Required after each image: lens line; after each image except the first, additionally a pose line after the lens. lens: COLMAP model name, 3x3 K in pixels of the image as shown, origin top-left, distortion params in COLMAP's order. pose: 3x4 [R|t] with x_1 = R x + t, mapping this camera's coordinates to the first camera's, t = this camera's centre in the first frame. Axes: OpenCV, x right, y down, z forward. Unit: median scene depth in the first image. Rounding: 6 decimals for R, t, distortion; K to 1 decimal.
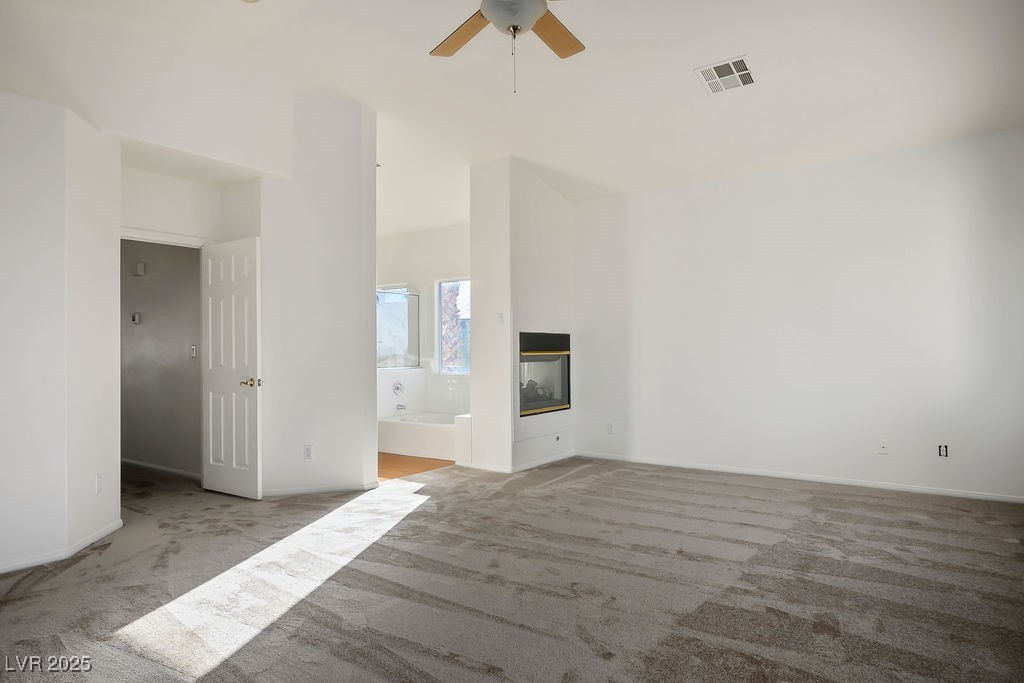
lens RADIAL K [[583.5, 0, 512.0], [0, 583.5, 344.7], [0, 0, 1]] dist [0.002790, 0.001785]
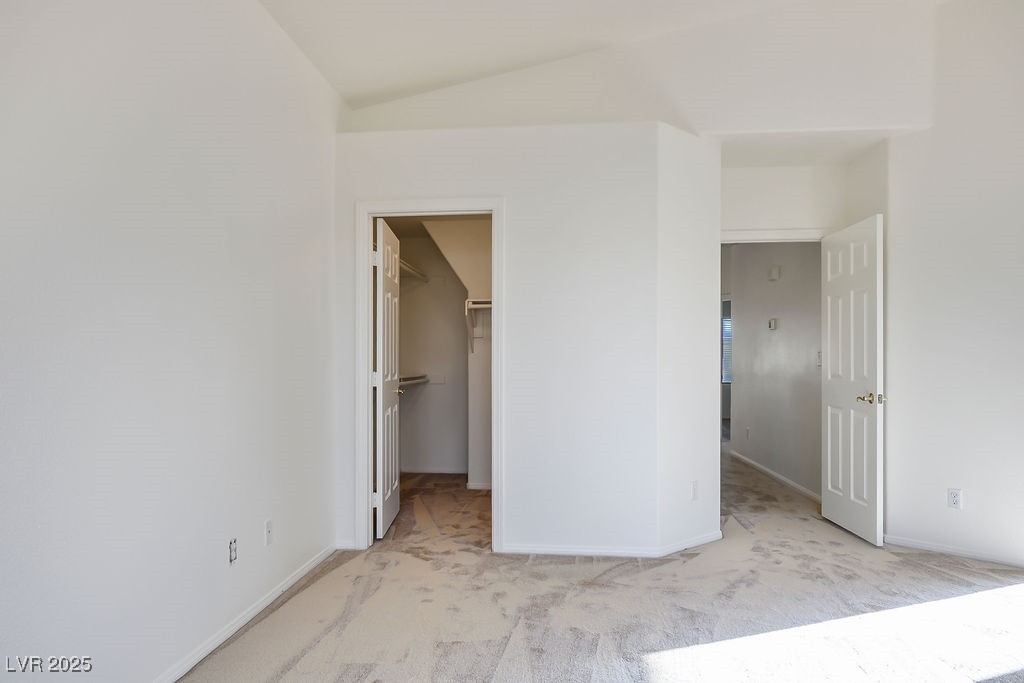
lens RADIAL K [[627.5, 0, 497.3], [0, 627.5, 366.1], [0, 0, 1]] dist [-0.000271, -0.000520]
pose [[0.513767, 0.013802, -0.857819, 0.034774], [0.005875, 0.999791, 0.019605, 0.001060], [0.857910, -0.015112, 0.513578, 0.149260]]
